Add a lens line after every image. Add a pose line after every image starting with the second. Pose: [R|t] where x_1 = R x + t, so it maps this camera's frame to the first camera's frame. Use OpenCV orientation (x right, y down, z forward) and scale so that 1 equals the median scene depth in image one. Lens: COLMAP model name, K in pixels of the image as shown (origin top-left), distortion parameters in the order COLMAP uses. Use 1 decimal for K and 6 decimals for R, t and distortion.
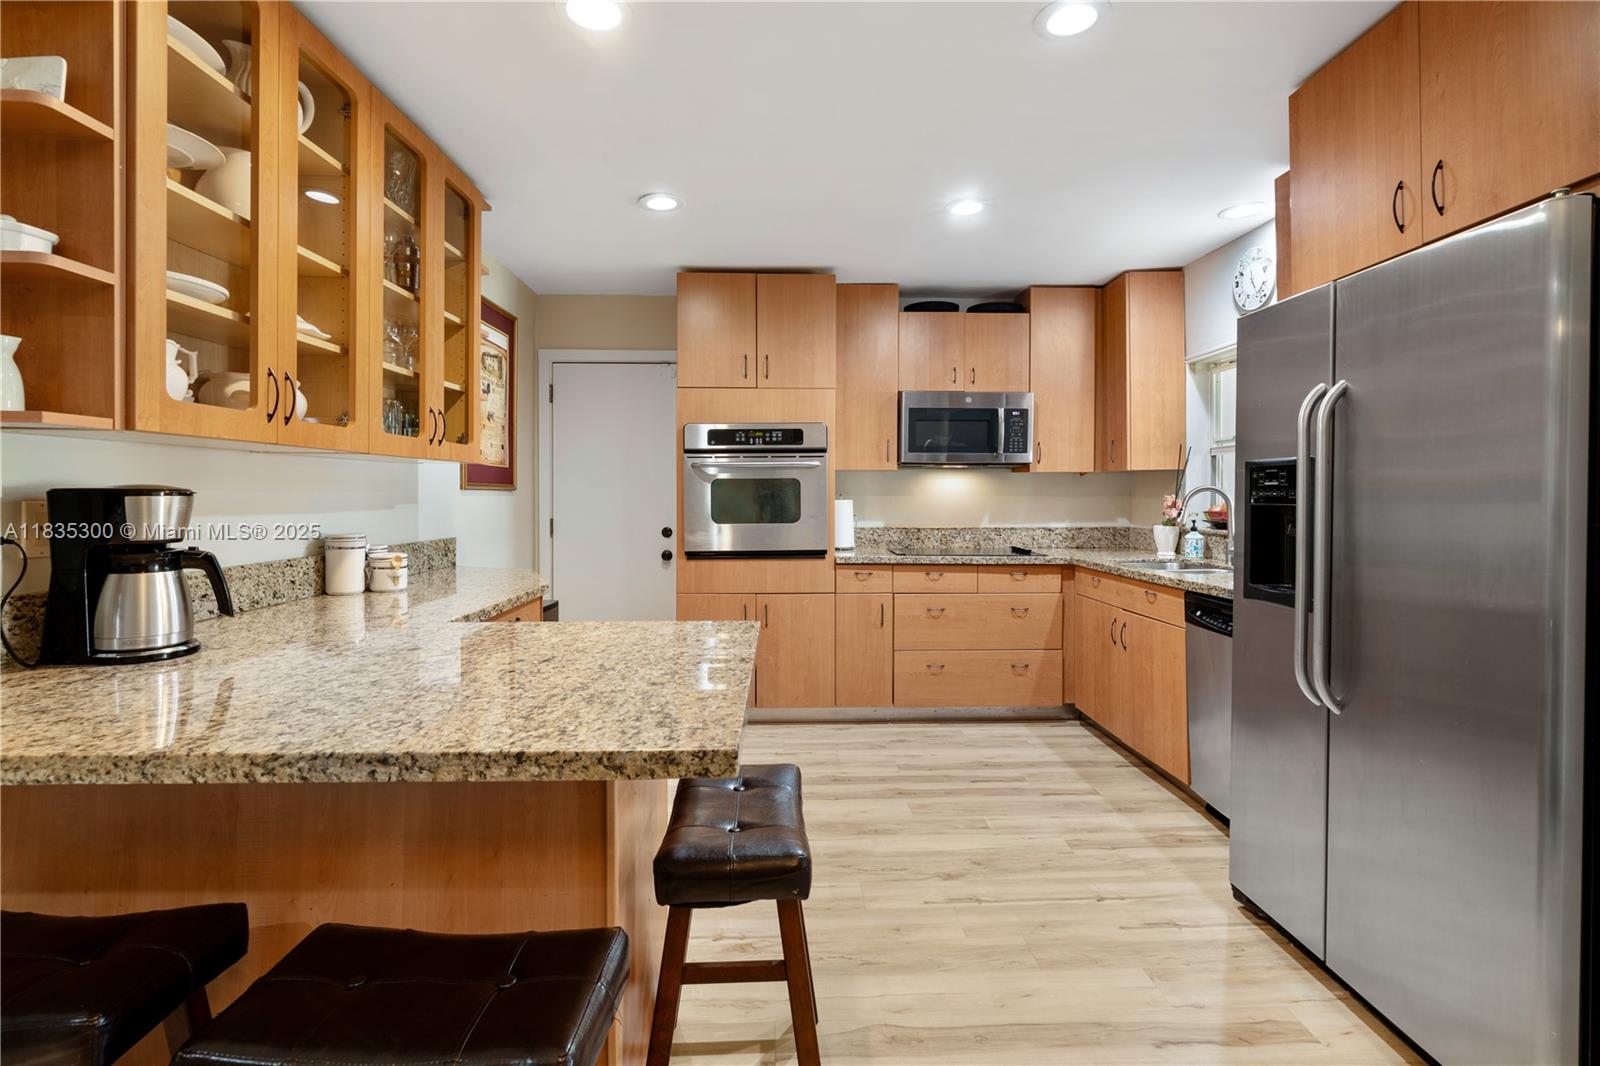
lens RADIAL K [[733.8, 0, 799.2], [0, 733.8, 495.4], [0, 0, 1]] dist [-0.010672, 0.003255]
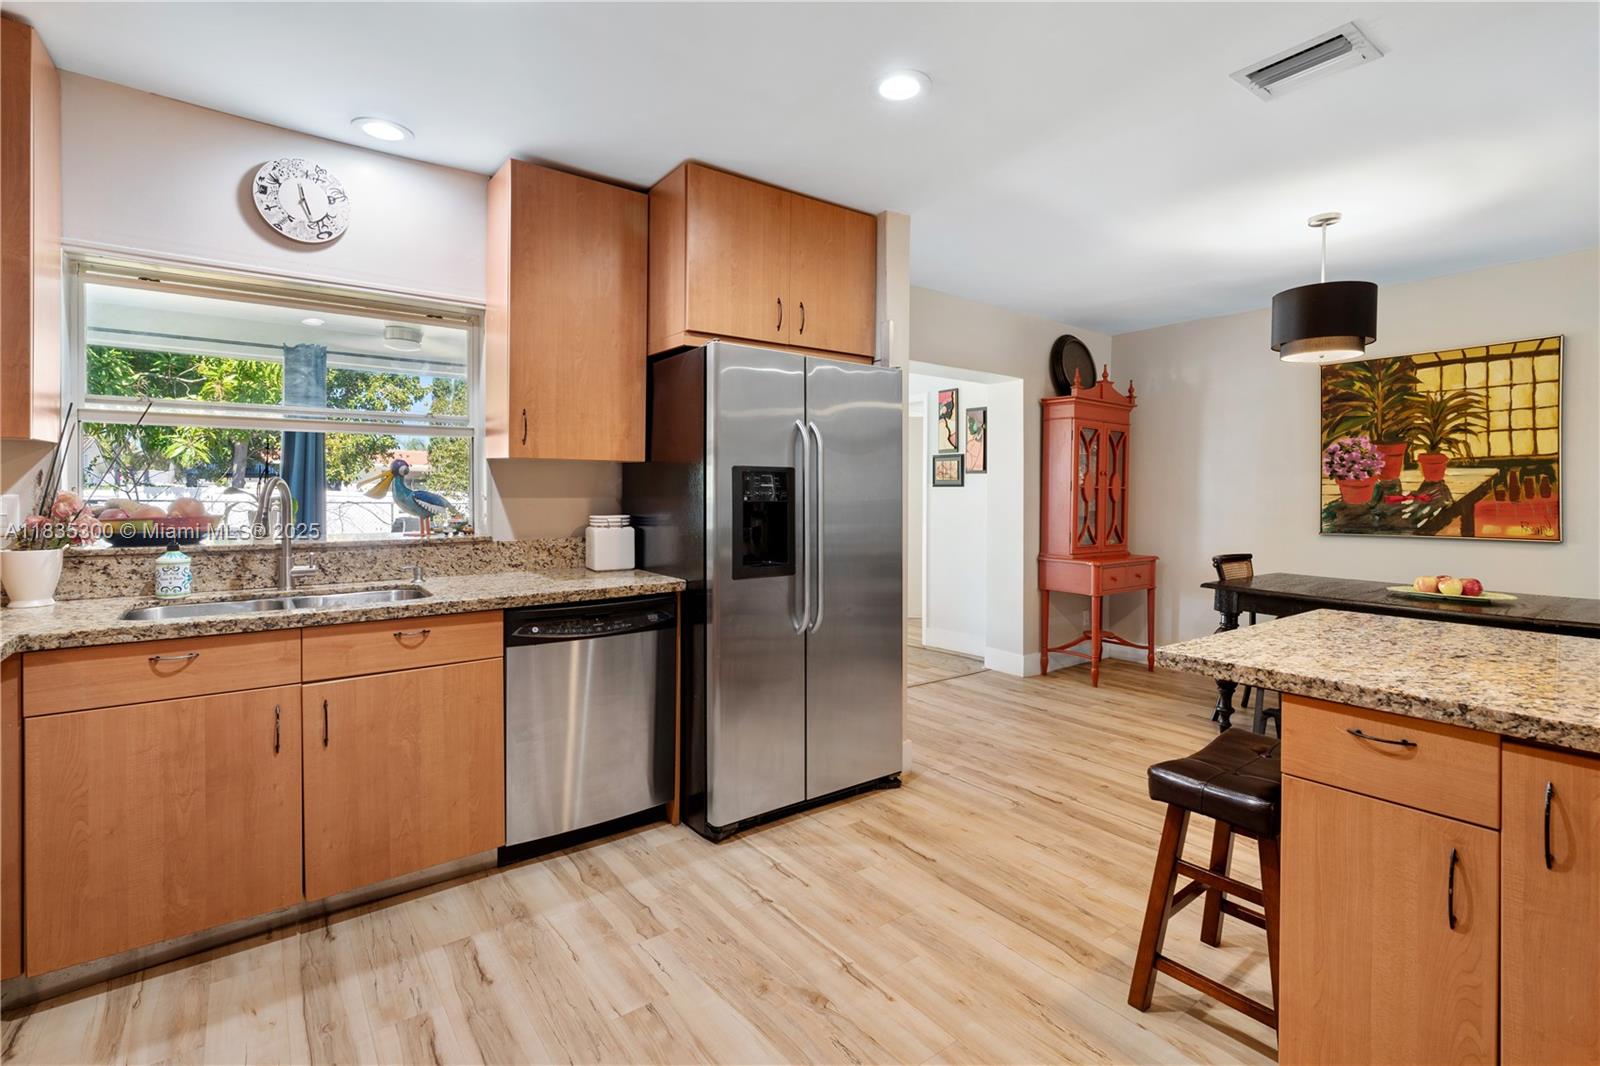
lens RADIAL K [[733.8, 0, 798.6], [0, 733.8, 498.5], [0, 0, 1]] dist [-0.010672, 0.003255]
pose [[-0.581262, -0.008331, 0.813674, -0.248564], [-0.004606, 0.999965, 0.006949, -0.000787], [-0.813703, 0.000292, -0.581280, 0.919642]]
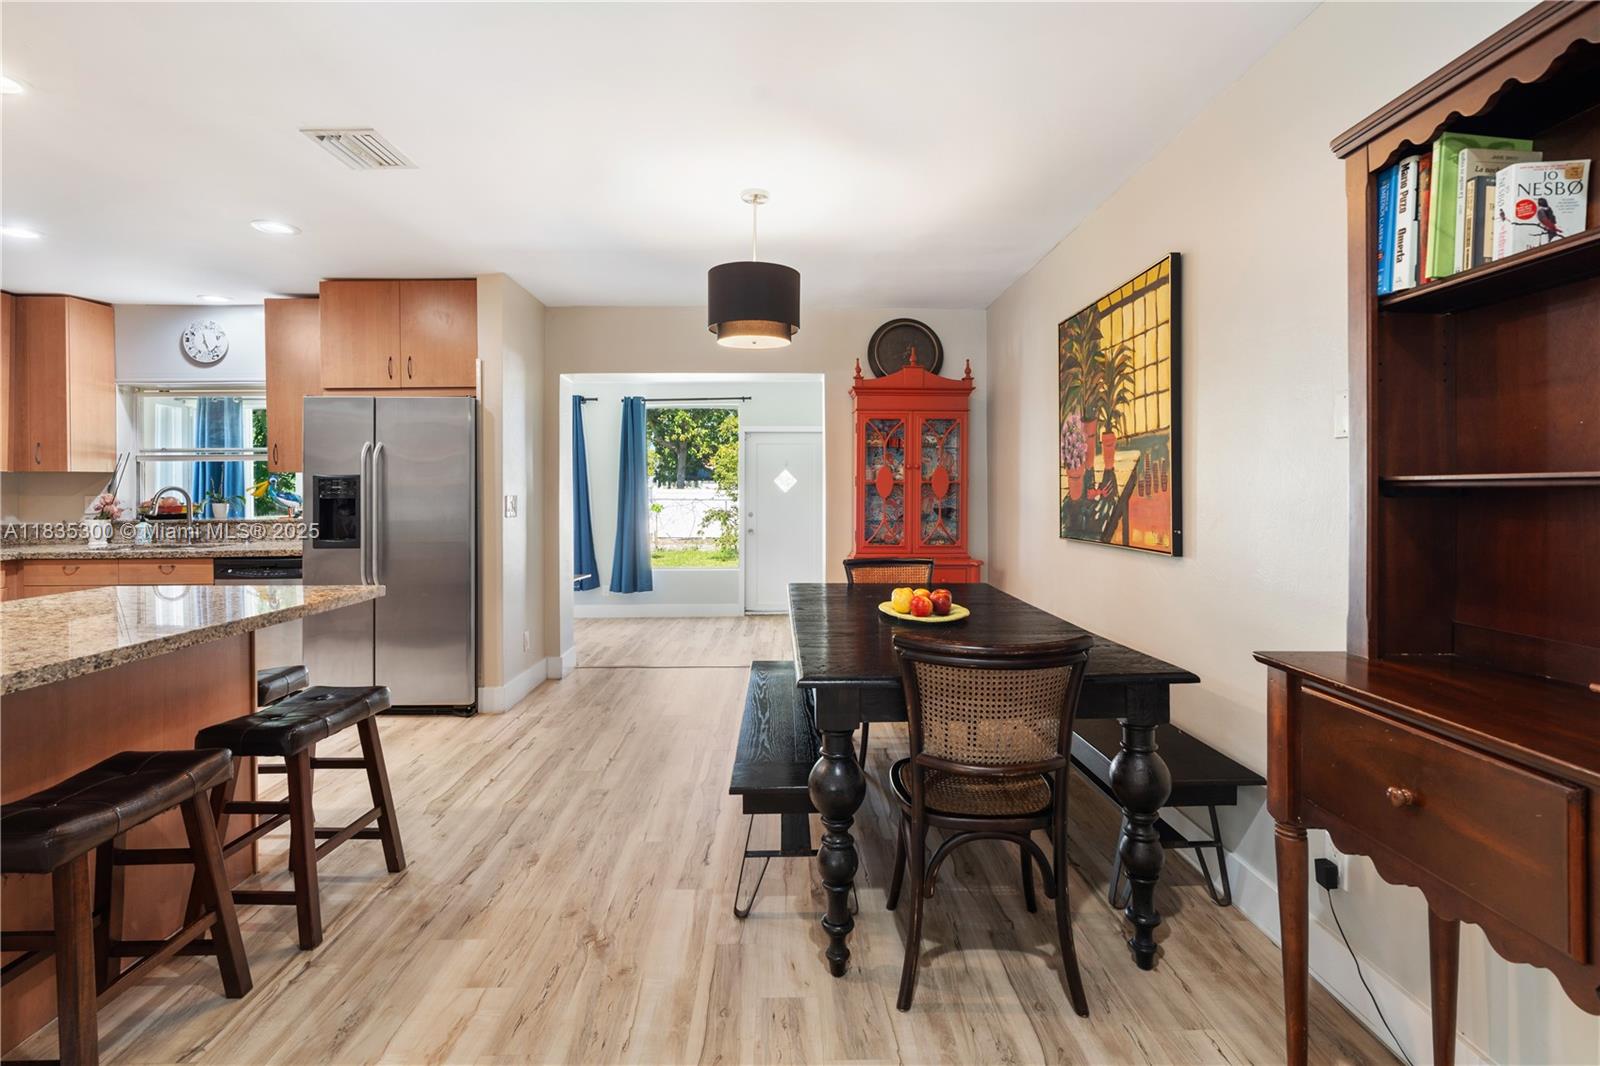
lens RADIAL K [[733.8, 0, 810.4], [0, 733.8, 499.3], [0, 0, 1]] dist [-0.010672, 0.003255]
pose [[-0.000443, -0.014727, 0.999891, -0.720455], [0.004254, 0.999882, 0.014729, -0.004170], [-0.999991, 0.004260, -0.000380, -0.156254]]
